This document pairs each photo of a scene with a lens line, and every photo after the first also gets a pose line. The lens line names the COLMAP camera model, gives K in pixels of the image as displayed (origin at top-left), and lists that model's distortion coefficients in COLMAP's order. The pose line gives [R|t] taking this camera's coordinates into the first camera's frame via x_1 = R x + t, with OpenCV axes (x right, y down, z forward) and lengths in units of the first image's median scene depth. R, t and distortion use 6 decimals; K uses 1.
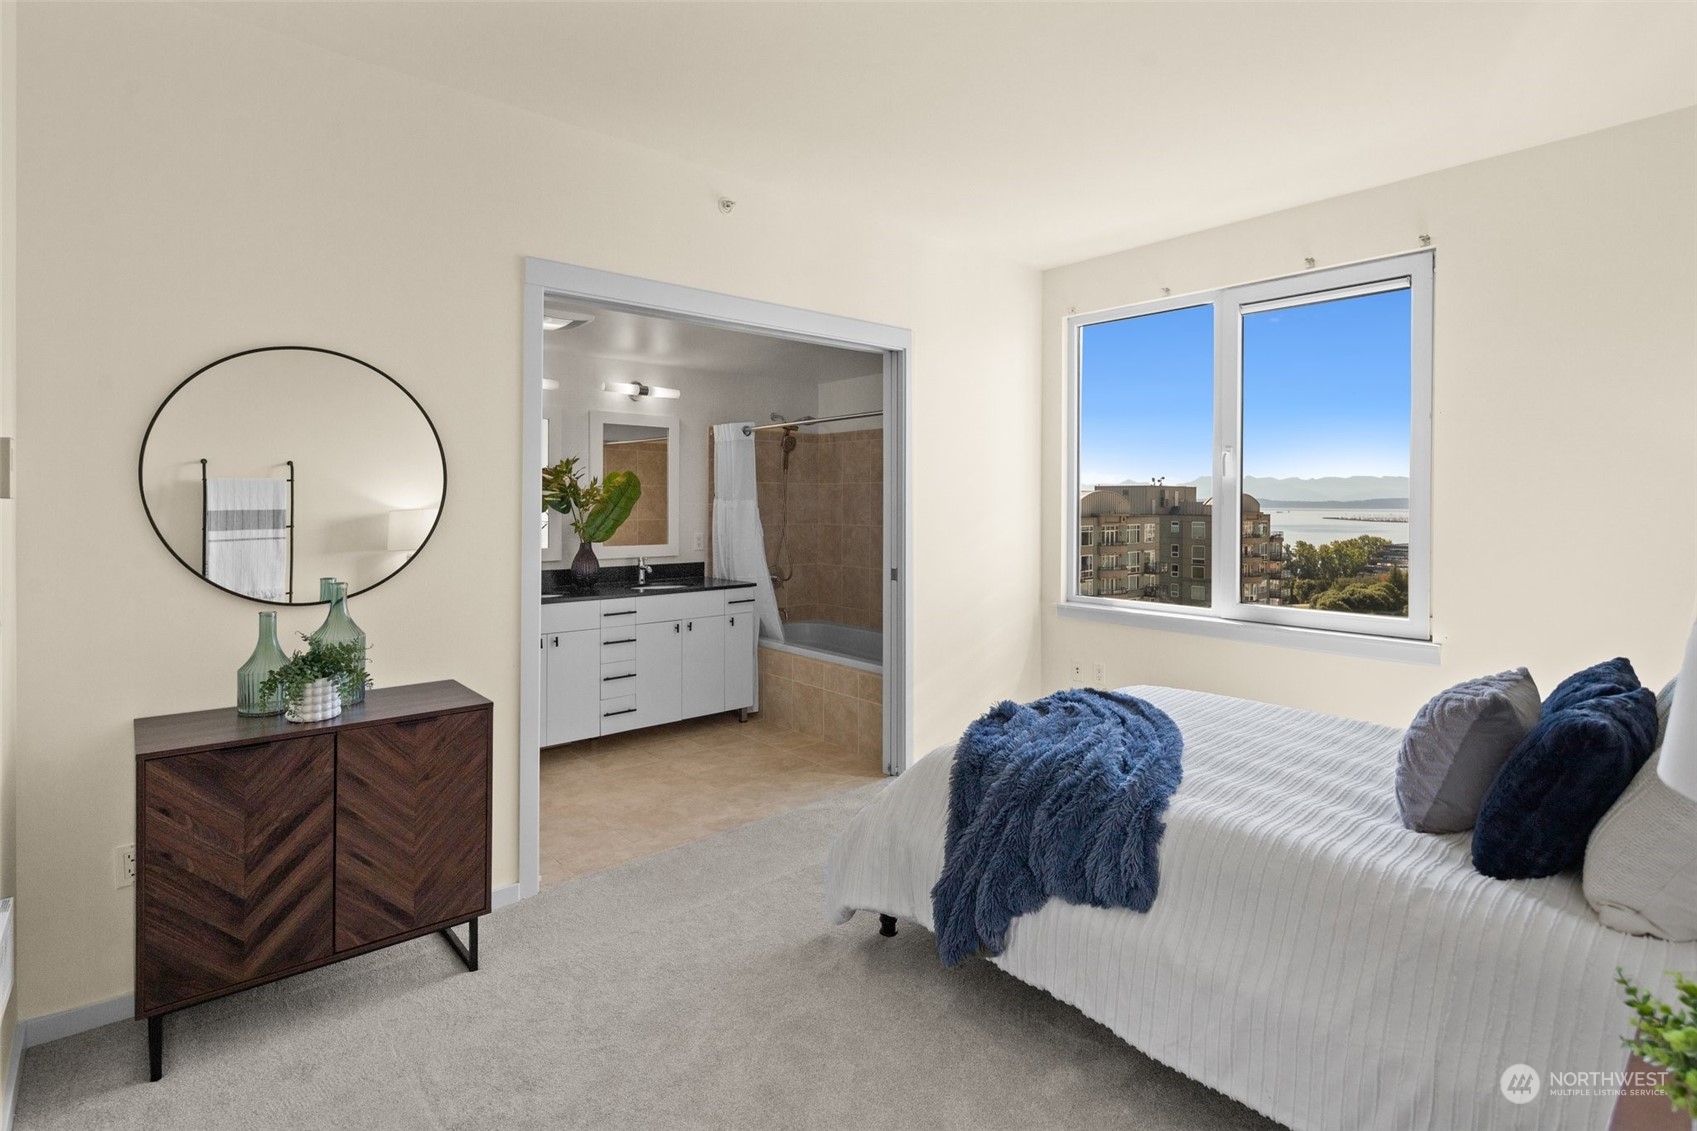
lens RADIAL K [[832.3, 0, 839.7], [0, 832.3, 507.1], [0, 0, 1]] dist [0.008882, -0.005704]
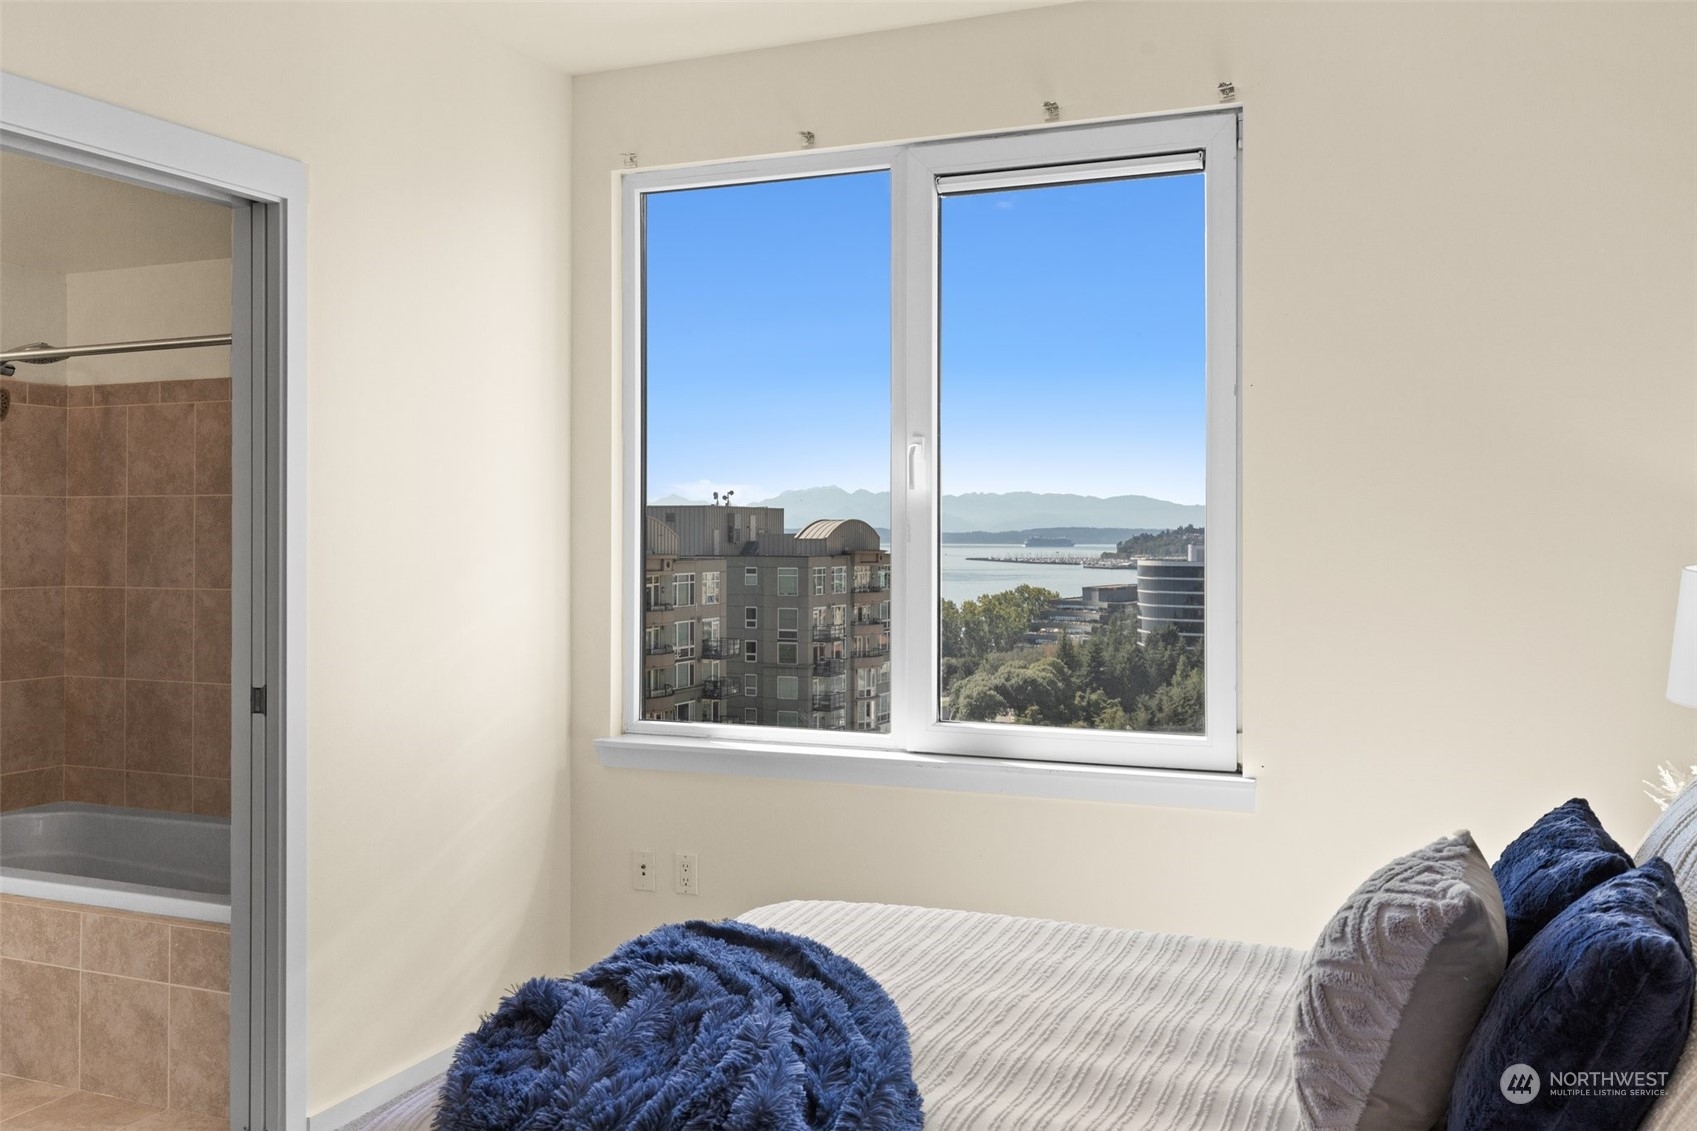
lens RADIAL K [[1531.7, 0, 842.6], [0, 1531.7, 525.8], [0, 0, 1]] dist [0.010145, 0.005727]
pose [[0.902866, 0.000372, 0.429923, -0.005163], [0.004587, 0.999934, -0.010498, -0.002555], [-0.429898, 0.011451, 0.902805, 0.103044]]
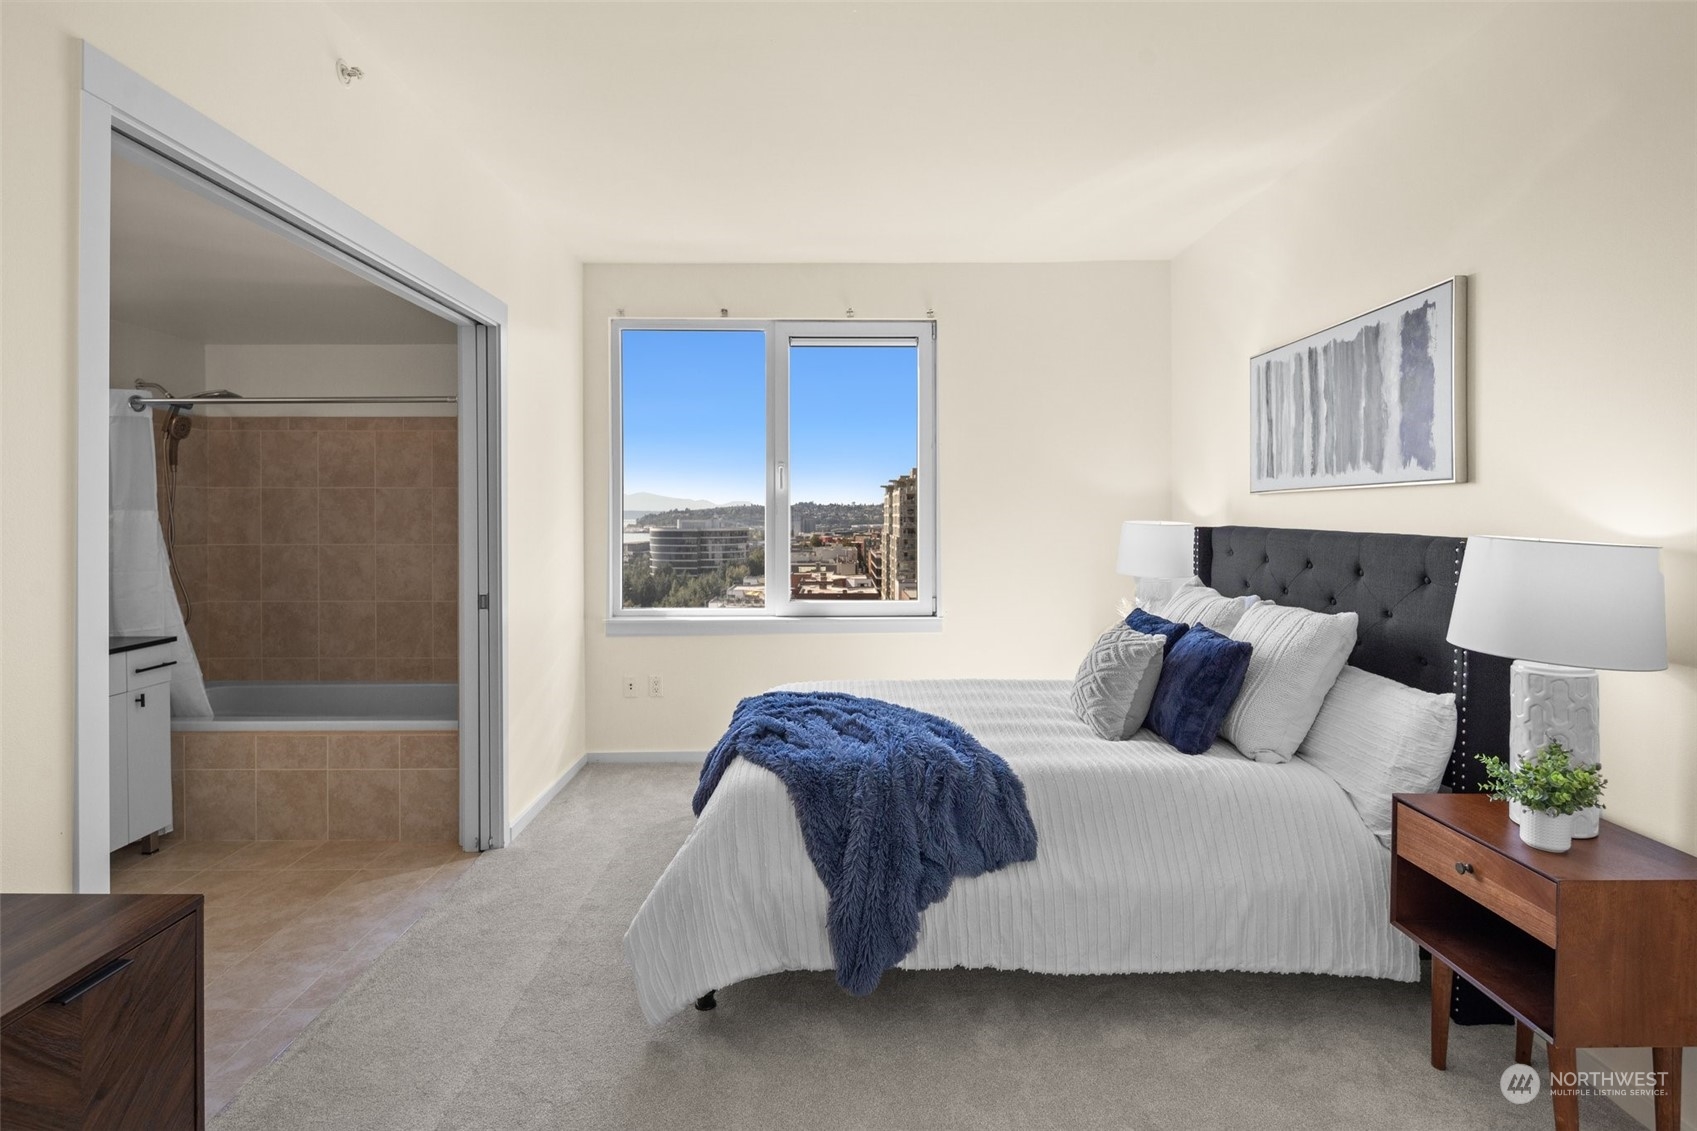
lens RADIAL K [[832.3, 0, 850.7], [0, 832.3, 519.6], [0, 0, 1]] dist [0.008882, -0.005704]
pose [[0.643361, -0.009015, 0.765510, -0.278672], [0.008487, 0.999953, 0.004643, 0.000312], [-0.765516, 0.003509, 0.643407, 0.177664]]
